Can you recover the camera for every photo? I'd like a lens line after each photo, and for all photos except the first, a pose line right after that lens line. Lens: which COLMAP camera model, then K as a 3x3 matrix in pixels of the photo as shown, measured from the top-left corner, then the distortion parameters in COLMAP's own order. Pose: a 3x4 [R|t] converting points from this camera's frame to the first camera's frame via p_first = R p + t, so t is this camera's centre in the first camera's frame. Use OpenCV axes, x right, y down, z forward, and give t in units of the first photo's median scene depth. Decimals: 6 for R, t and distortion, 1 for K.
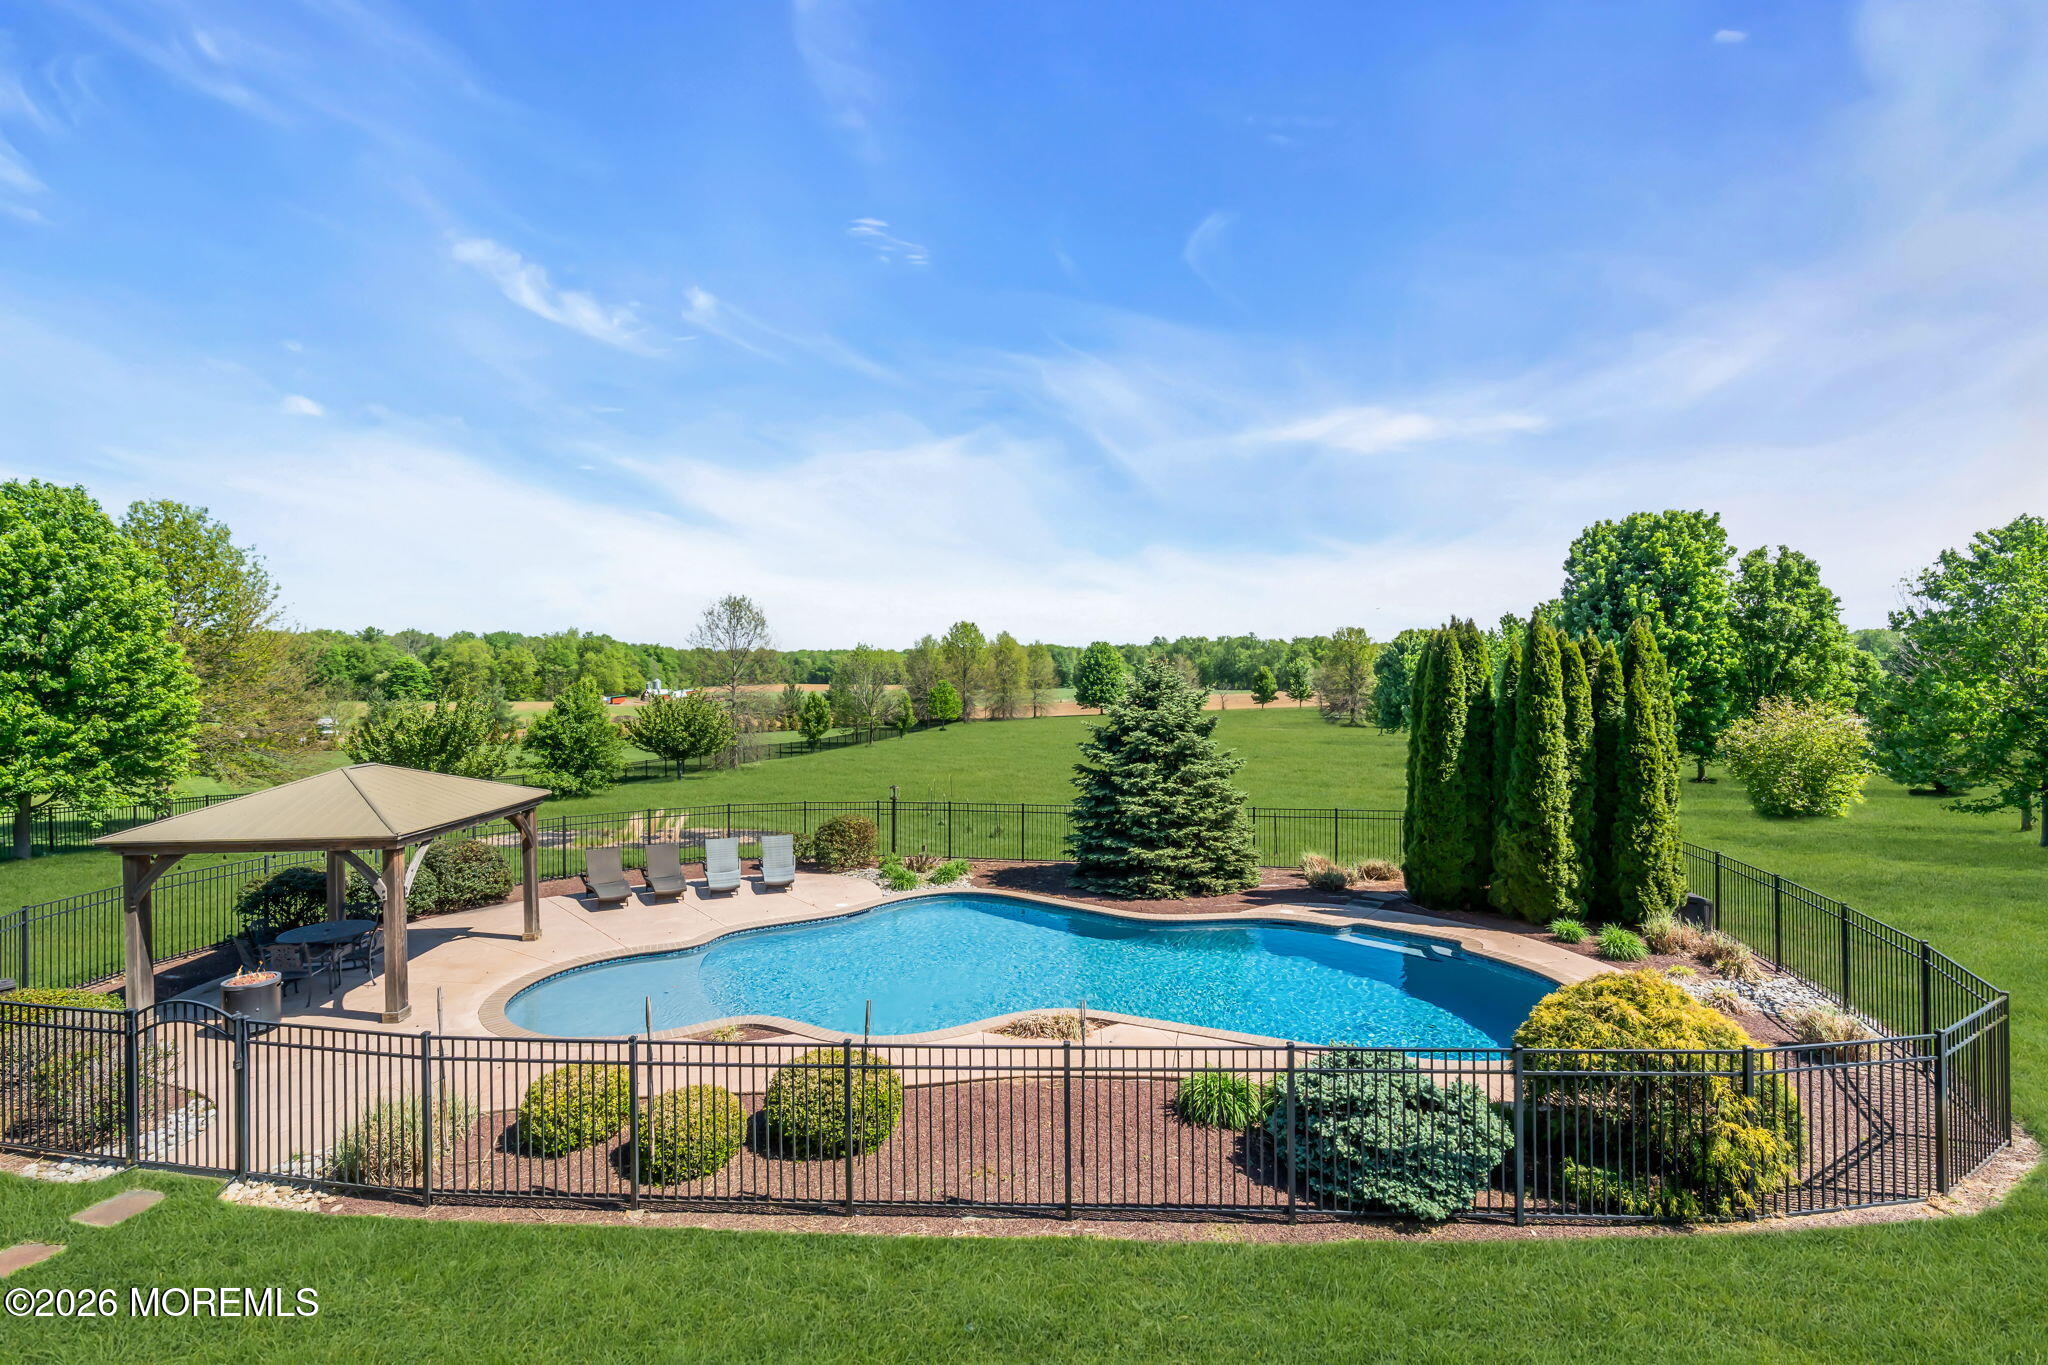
lens RADIAL K [[910.6, 0, 1015.7], [0, 910.6, 671.1], [0, 0, 1]] dist [-0.012339, 0.006261]
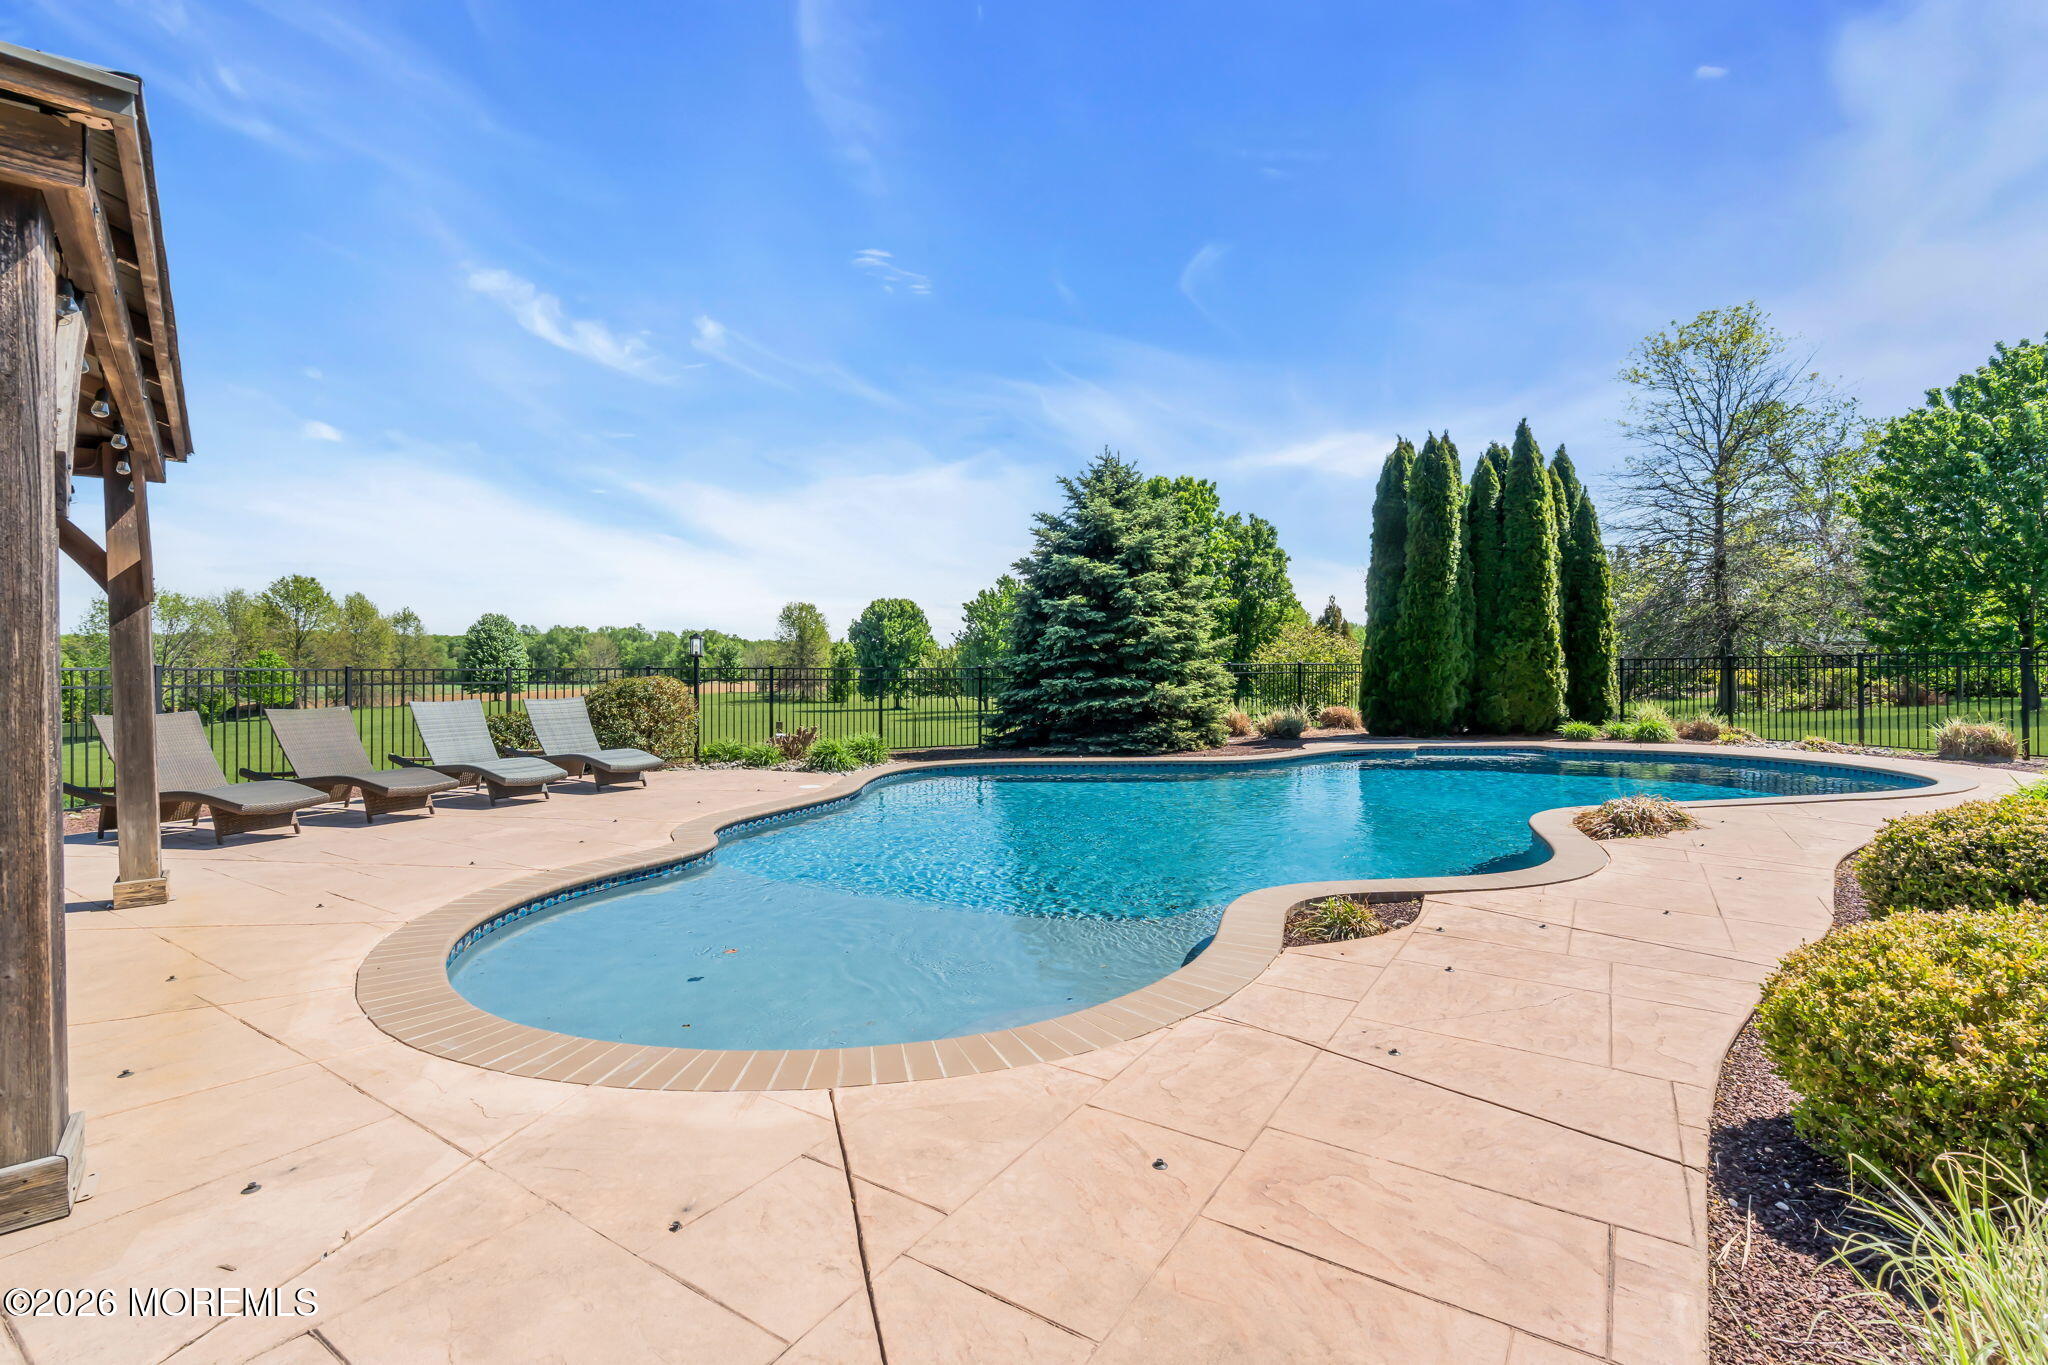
lens RADIAL K [[910.6, 0, 1023.7], [0, 910.6, 670.1], [0, 0, 1]] dist [-0.012339, 0.006261]
pose [[0.784630, 0.003567, 0.619954, -0.099942], [-0.003603, 0.999993, -0.001193, 0.044879], [-0.619954, -0.001298, 0.784637, 0.119253]]
